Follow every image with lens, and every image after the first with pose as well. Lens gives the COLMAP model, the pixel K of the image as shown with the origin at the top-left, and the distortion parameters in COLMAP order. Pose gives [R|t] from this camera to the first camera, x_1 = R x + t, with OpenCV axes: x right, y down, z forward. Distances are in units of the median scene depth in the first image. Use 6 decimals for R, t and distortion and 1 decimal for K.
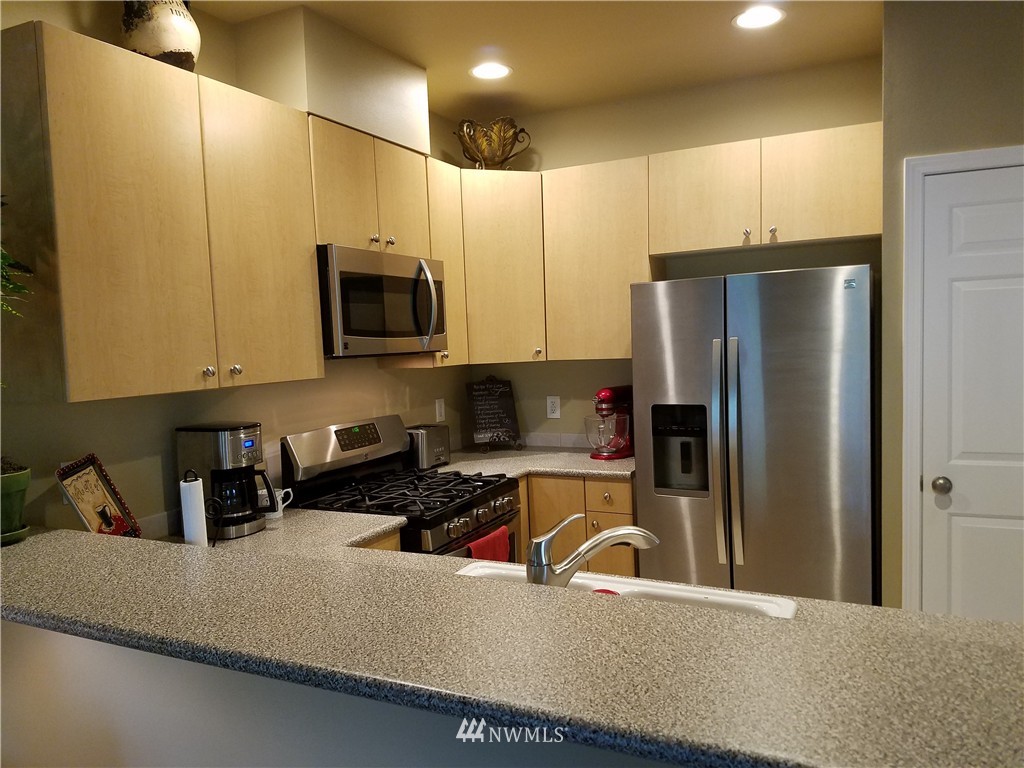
lens RADIAL K [[779.0, 0, 506.7], [0, 779.0, 402.1], [0, 0, 1]] dist [0.281097, -0.504305]
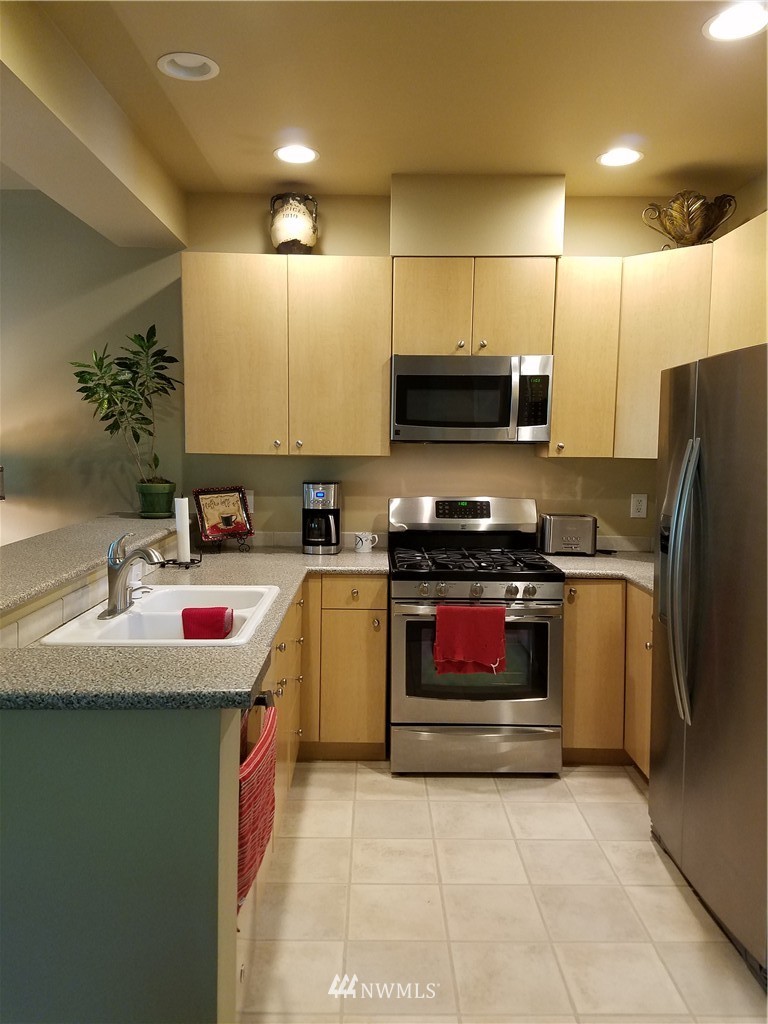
lens RADIAL K [[779.0, 0, 368.1], [0, 779.0, 514.3], [0, 0, 1]] dist [0.281097, -0.504305]
pose [[0.443018, 0.127586, -0.887388, 0.884412], [-0.105450, 0.990367, 0.089747, -0.044938], [0.890290, 0.053815, 0.452204, 0.353249]]
